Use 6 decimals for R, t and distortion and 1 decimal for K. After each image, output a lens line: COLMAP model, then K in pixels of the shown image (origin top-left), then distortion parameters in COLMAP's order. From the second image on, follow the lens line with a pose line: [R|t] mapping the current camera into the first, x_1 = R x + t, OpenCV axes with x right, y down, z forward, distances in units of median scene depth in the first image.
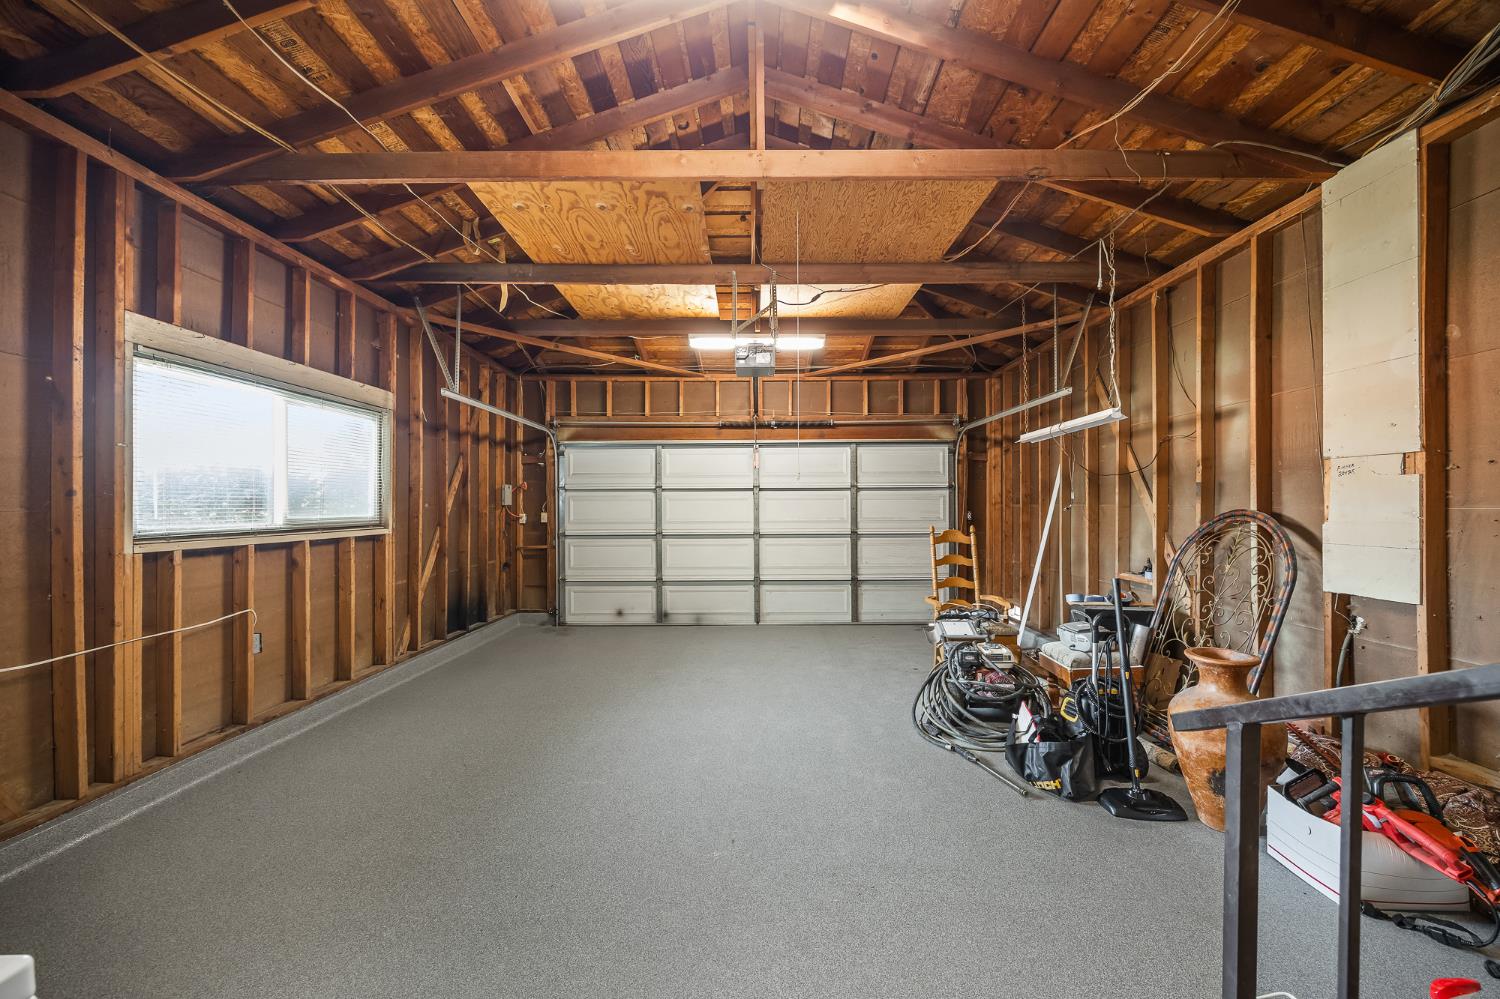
lens RADIAL K [[582.5, 0, 754.0], [0, 582.5, 506.1], [0, 0, 1]] dist [-0.001066, -0.000126]
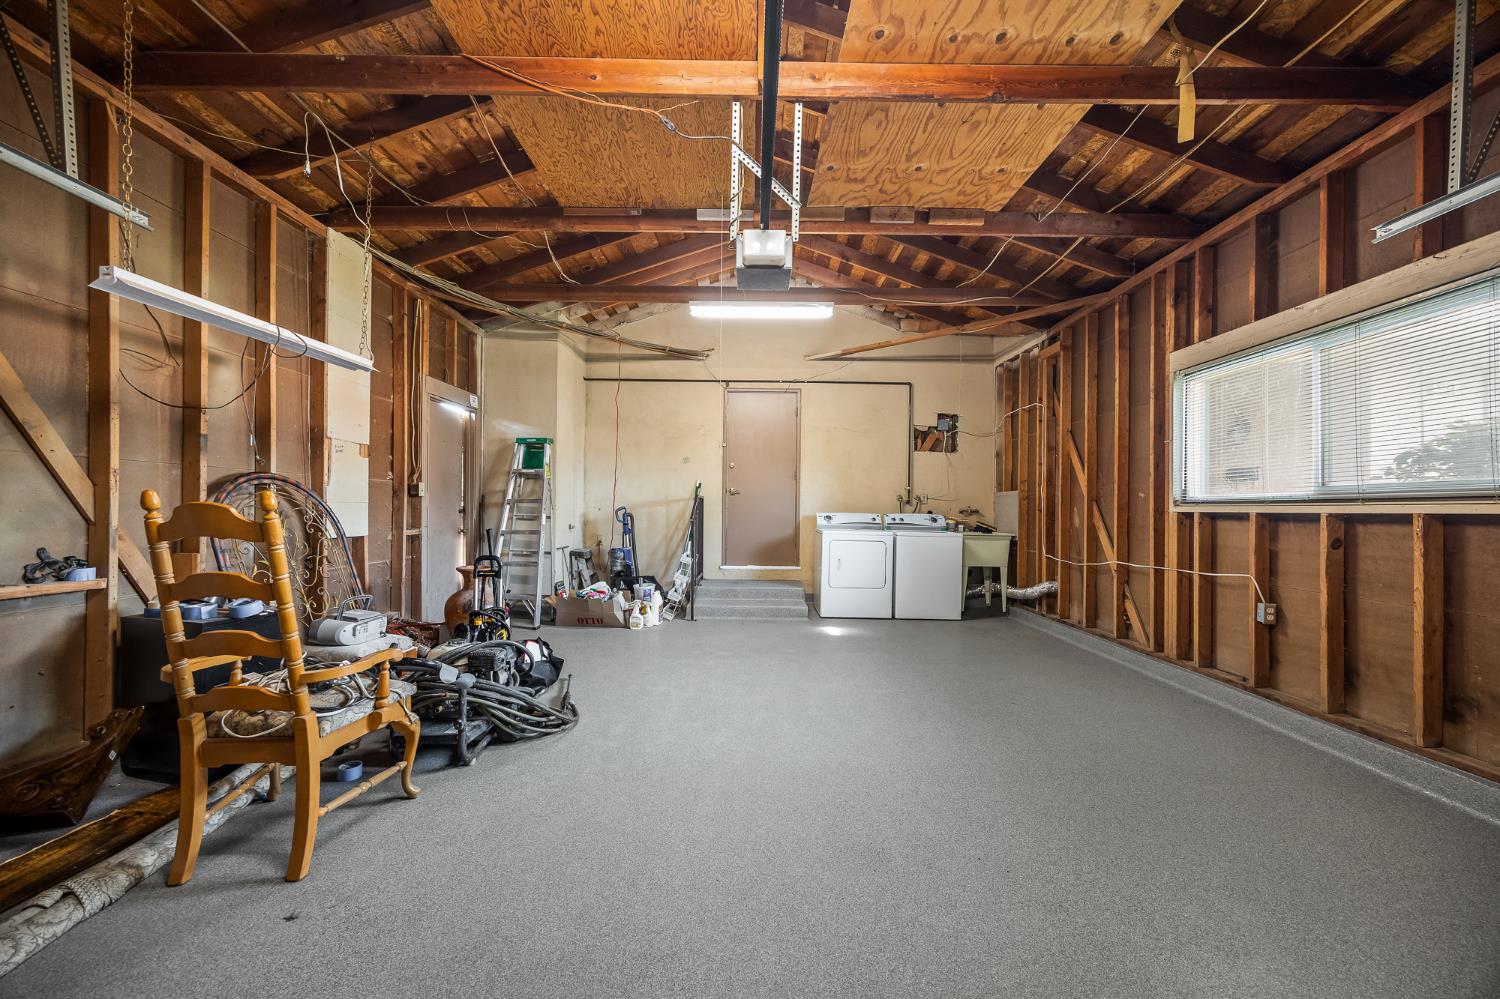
lens RADIAL K [[582.5, 0, 754.0], [0, 582.5, 506.1], [0, 0, 1]] dist [-0.001066, -0.000126]
pose [[-0.999944, -0.008295, -0.006512, 0.023160], [-0.008264, 0.999954, -0.004897, 0.074557], [0.006553, -0.004842, -0.999967, 2.248255]]
